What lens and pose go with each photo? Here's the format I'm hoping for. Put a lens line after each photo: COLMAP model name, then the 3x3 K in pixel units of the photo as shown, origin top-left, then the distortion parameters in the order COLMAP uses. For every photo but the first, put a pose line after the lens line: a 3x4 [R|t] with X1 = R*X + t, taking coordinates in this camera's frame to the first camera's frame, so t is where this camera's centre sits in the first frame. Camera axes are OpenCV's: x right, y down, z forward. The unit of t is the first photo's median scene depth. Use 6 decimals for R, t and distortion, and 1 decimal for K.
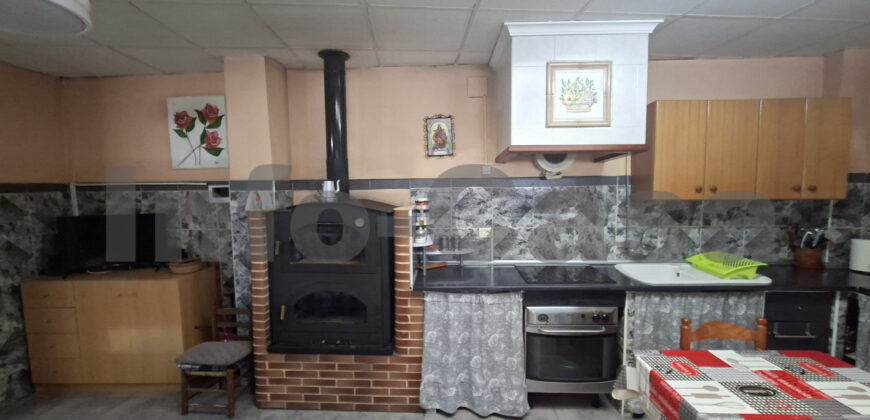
lens RADIAL K [[345.7, 0, 441.0], [0, 345.7, 207.6], [0, 0, 1]] dist [-0.006631, 0.002351]
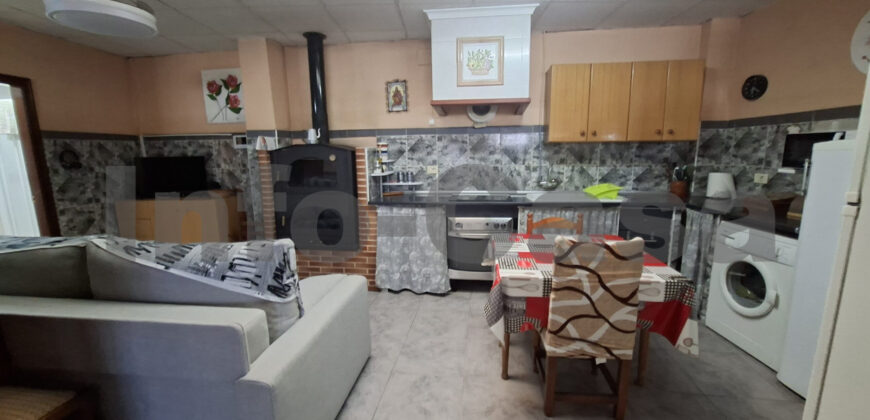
lens RADIAL K [[345.7, 0, 440.8], [0, 345.7, 205.7], [0, 0, 1]] dist [-0.006631, 0.002351]
pose [[0.996543, 0.010918, -0.082363, 0.298416], [-0.003932, 0.996415, 0.084513, 0.106357], [0.082991, -0.083897, 0.993012, -0.356617]]
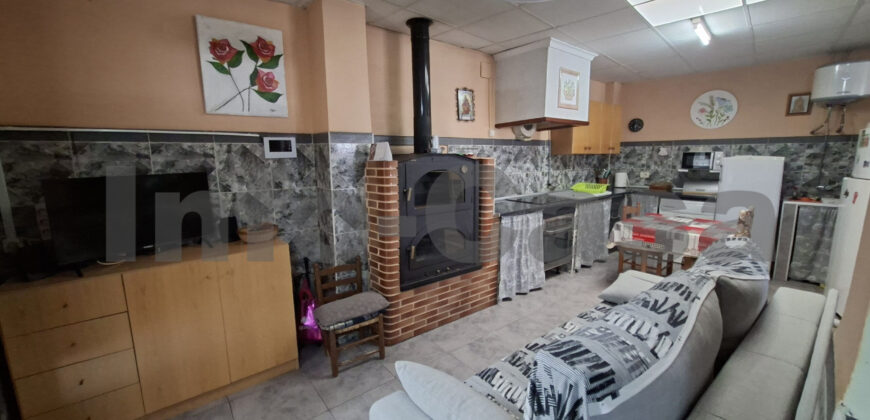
lens RADIAL K [[345.7, 0, 438.0], [0, 345.7, 206.0], [0, 0, 1]] dist [-0.006631, 0.002351]
pose [[0.753082, -0.093121, 0.651304, -1.036399], [0.047303, 0.995035, 0.087571, 0.054739], [-0.656224, -0.035140, 0.753747, 0.096481]]
